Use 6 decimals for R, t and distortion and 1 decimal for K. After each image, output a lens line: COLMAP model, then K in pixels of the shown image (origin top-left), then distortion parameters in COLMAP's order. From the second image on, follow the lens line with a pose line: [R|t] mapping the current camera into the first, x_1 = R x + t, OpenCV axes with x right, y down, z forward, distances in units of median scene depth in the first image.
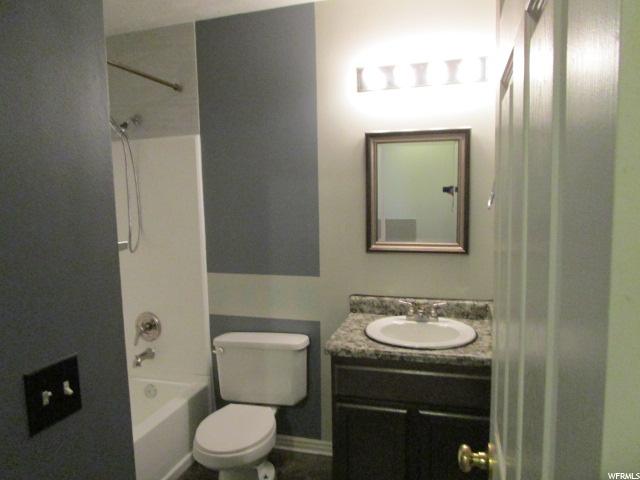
lens RADIAL K [[445.6, 0, 323.0], [0, 445.6, 239.3], [0, 0, 1]] dist [-0.023953, 0.002725]
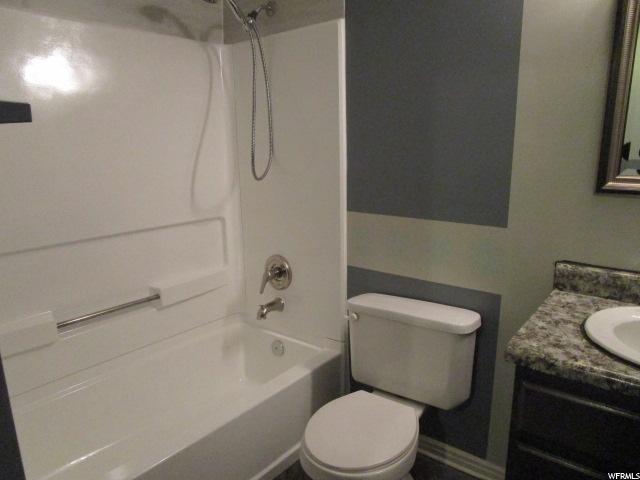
lens RADIAL K [[445.6, 0, 323.0], [0, 445.6, 239.3], [0, 0, 1]] dist [-0.023953, 0.002725]
pose [[0.920768, 0.087343, -0.380207, -0.006900], [-0.041139, 0.990919, 0.128013, 0.029106], [0.387935, -0.102229, 0.916000, 0.310706]]
